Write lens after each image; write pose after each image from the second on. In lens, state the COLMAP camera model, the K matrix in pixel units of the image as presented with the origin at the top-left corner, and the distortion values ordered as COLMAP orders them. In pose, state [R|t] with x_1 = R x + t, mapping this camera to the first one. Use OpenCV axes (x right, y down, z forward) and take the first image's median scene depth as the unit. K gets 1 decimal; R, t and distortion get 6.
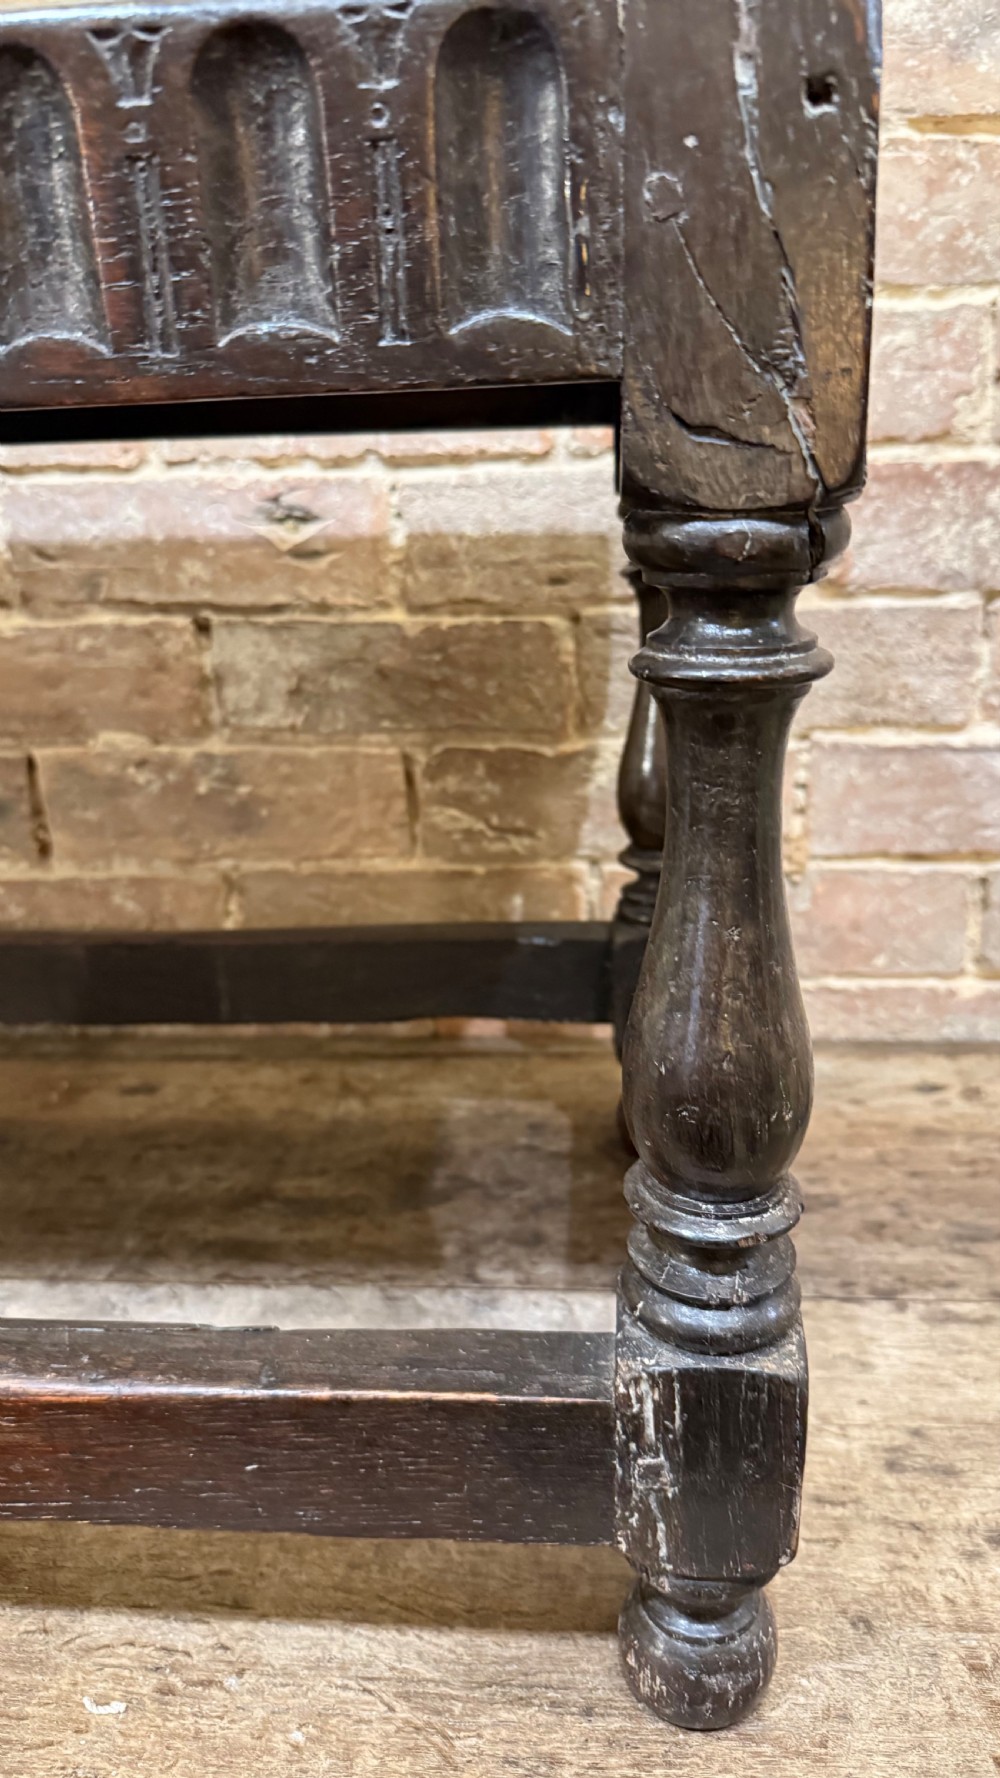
lens RADIAL K [[1321.1, 0, 534.7], [0, 1321.1, 907.6], [0, 0, 1]] dist [0.021485, -0.058893]
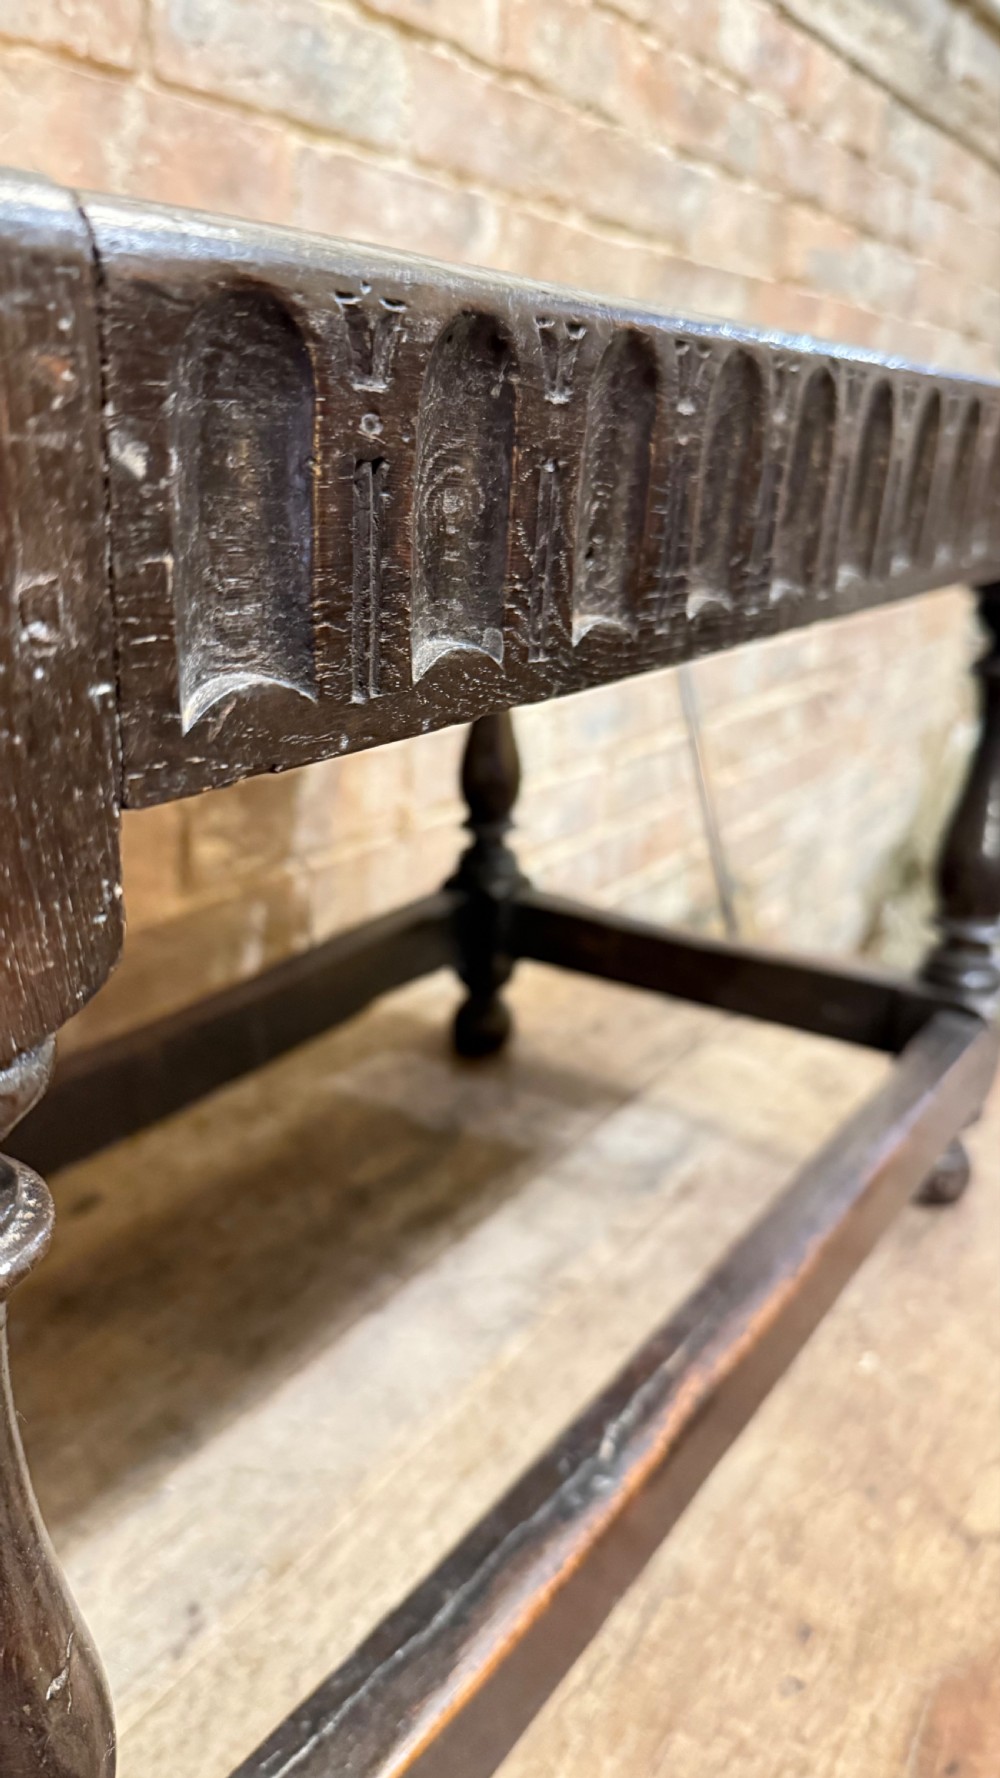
lens RADIAL K [[1321.1, 0, 495.0], [0, 1321.1, 899.8], [0, 0, 1]] dist [0.021485, -0.058893]
pose [[0.502227, -0.244376, 0.829487, -0.907992], [0.236544, 0.961476, 0.140041, -0.136295], [-0.831754, 0.125878, 0.540685, 0.236477]]
